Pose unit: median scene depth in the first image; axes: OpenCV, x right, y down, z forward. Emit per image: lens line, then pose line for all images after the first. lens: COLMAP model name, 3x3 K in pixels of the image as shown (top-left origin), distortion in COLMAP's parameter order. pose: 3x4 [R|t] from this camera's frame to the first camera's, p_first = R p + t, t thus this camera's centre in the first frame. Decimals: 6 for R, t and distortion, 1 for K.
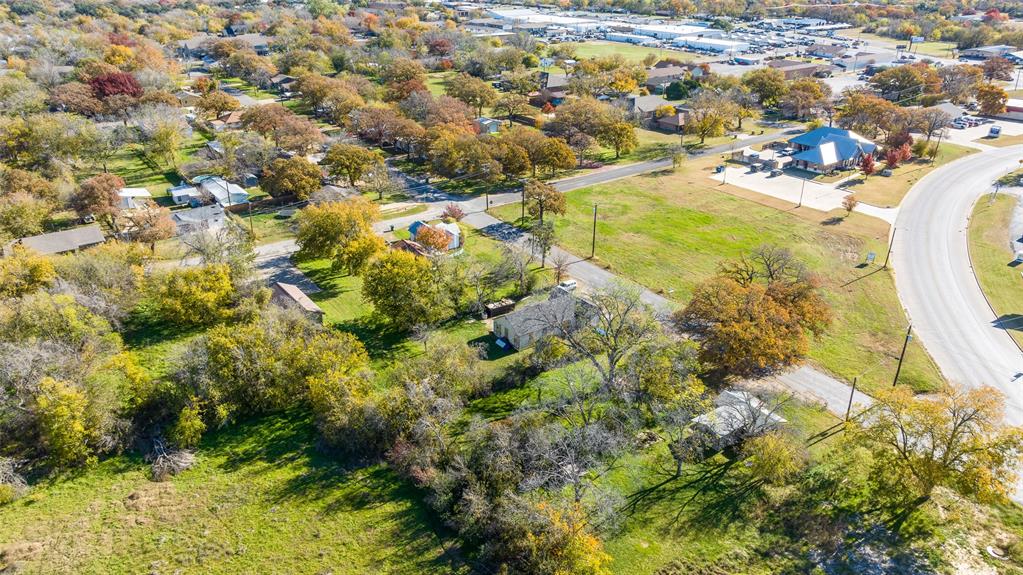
lens RADIAL K [[718.5, 0, 512.5], [0, 718.5, 288.2], [0, 0, 1]] dist [-0.030713, 0.052826]
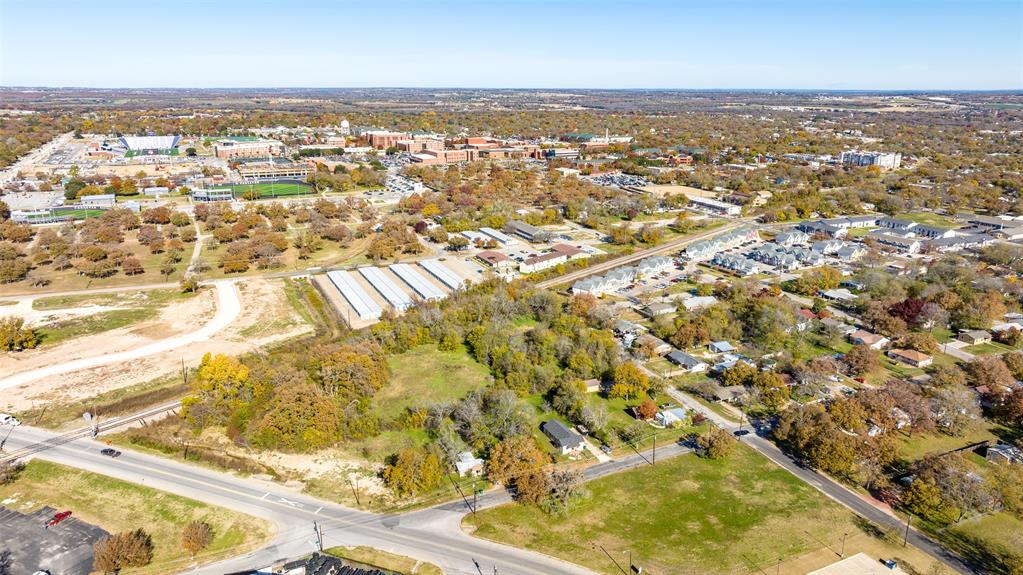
lens RADIAL K [[718.5, 0, 510.6], [0, 718.5, 288.3], [0, 0, 1]] dist [-0.030713, 0.052826]
pose [[-0.199604, 0.263188, -0.943870, 1.521917], [-0.416284, 0.849230, 0.324833, -0.737115], [0.887054, 0.457756, -0.059949, 0.617539]]
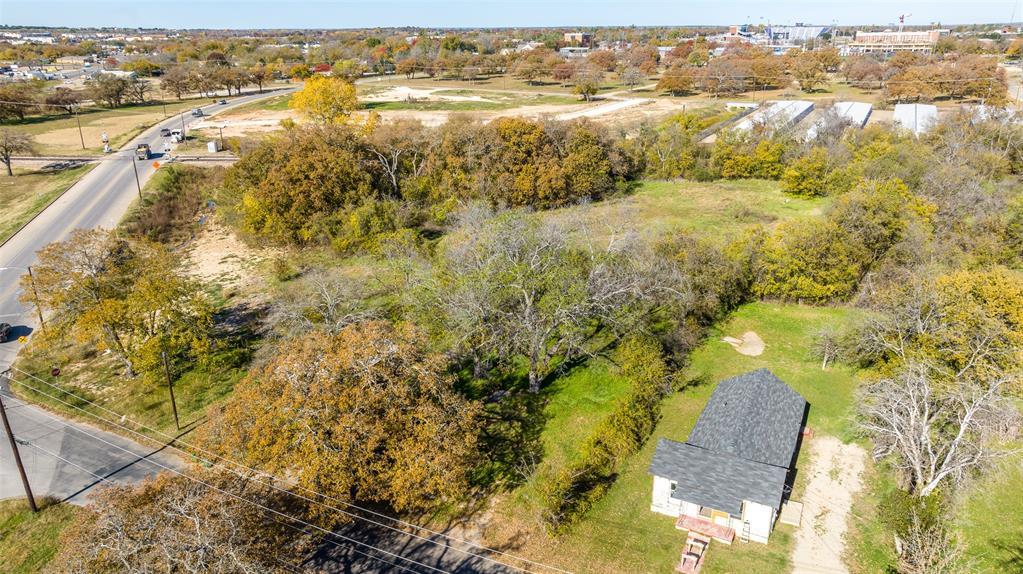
lens RADIAL K [[718.5, 0, 512.4], [0, 718.5, 289.2], [0, 0, 1]] dist [-0.030713, 0.052826]
pose [[-0.897190, 0.152878, -0.414341, 0.278713], [-0.183717, 0.723961, 0.664927, -0.243070], [0.401620, 0.672687, -0.621444, 0.905763]]
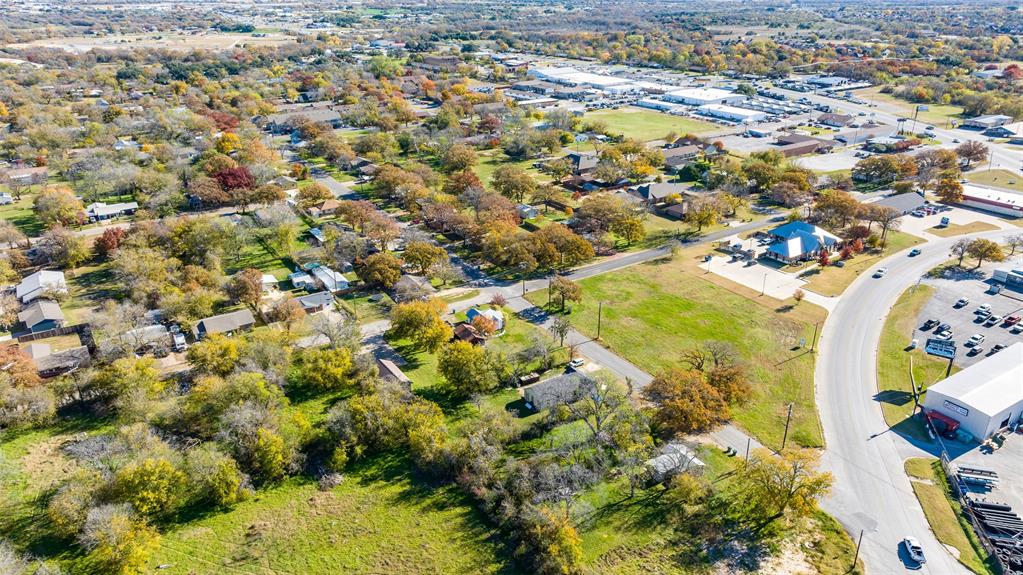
lens RADIAL K [[718.5, 0, 513.4], [0, 718.5, 285.0], [0, 0, 1]] dist [-0.030713, 0.052826]
pose [[0.998079, 0.011506, -0.060875, 0.030499], [-0.013646, 0.999299, -0.034857, -0.092601], [0.060431, 0.035621, 0.997537, -0.383225]]
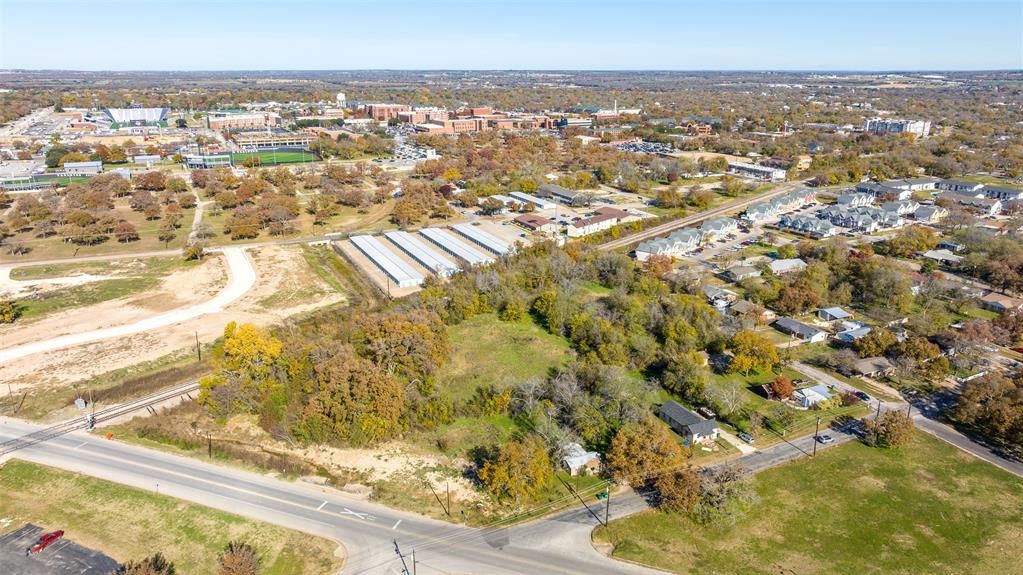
lens RADIAL K [[718.5, 0, 511.1], [0, 718.5, 288.3], [0, 0, 1]] dist [-0.030713, 0.052826]
pose [[-0.182054, 0.285818, -0.940832, 1.250806], [-0.414588, 0.845301, 0.337021, -0.476321], [0.891613, 0.451413, -0.035394, 0.432556]]
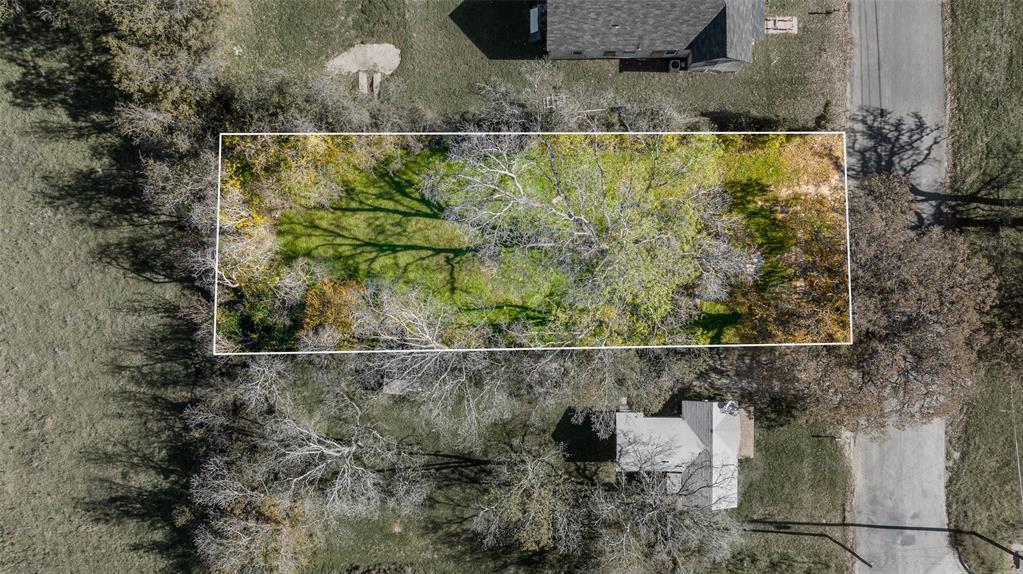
lens RADIAL K [[718.5, 0, 513.7], [0, 718.5, 287.2], [0, 0, 1]] dist [-0.030713, 0.052826]
pose [[0.811161, 0.584561, -0.017479, 0.072767], [-0.229057, 0.345065, 0.910199, -0.253990], [0.538099, -0.734315, 0.413802, 0.466421]]
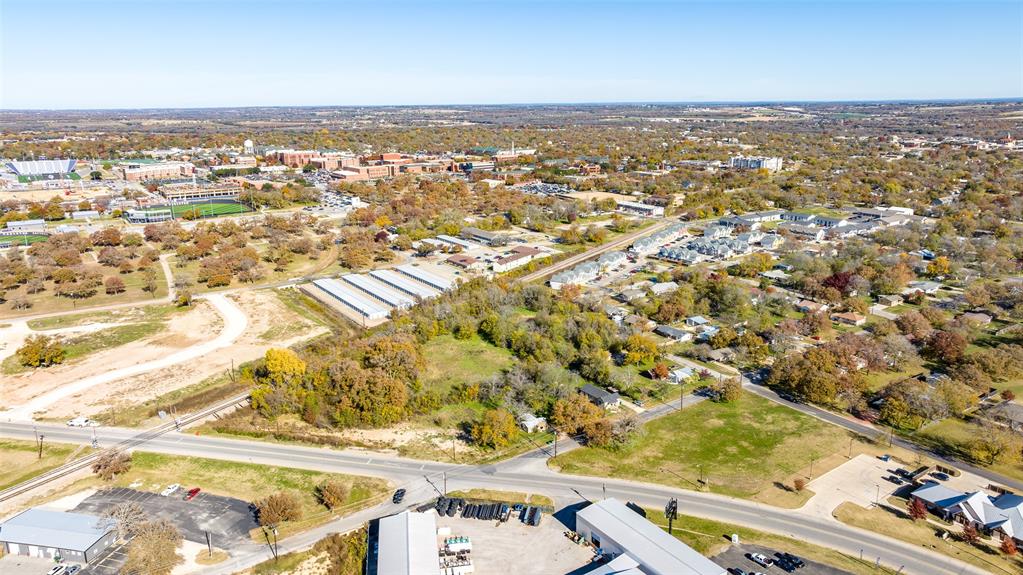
lens RADIAL K [[718.5, 0, 511.3], [0, 718.5, 289.9], [0, 0, 1]] dist [-0.030713, 0.052826]
pose [[-0.035348, 0.251780, -0.967139, 1.842735], [-0.411543, 0.878212, 0.243671, -0.589935], [0.910705, 0.406632, 0.072576, 0.306822]]
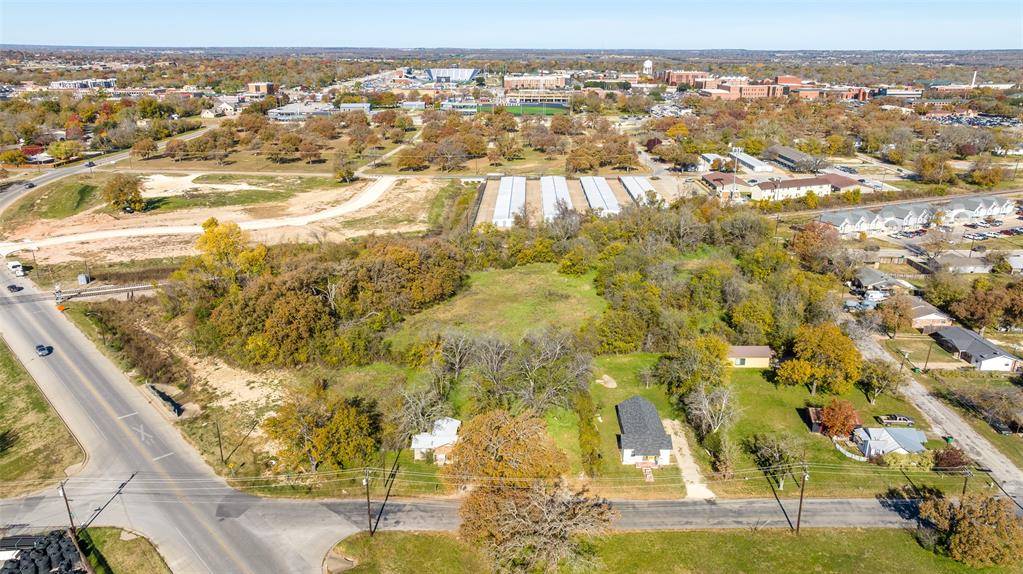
lens RADIAL K [[718.5, 0, 512.6], [0, 718.5, 286.0], [0, 0, 1]] dist [-0.030713, 0.052826]
pose [[-0.603132, 0.245922, -0.758785, 0.744532], [-0.342402, 0.779356, 0.524752, -0.502014], [0.720412, 0.576304, -0.385850, 0.900798]]
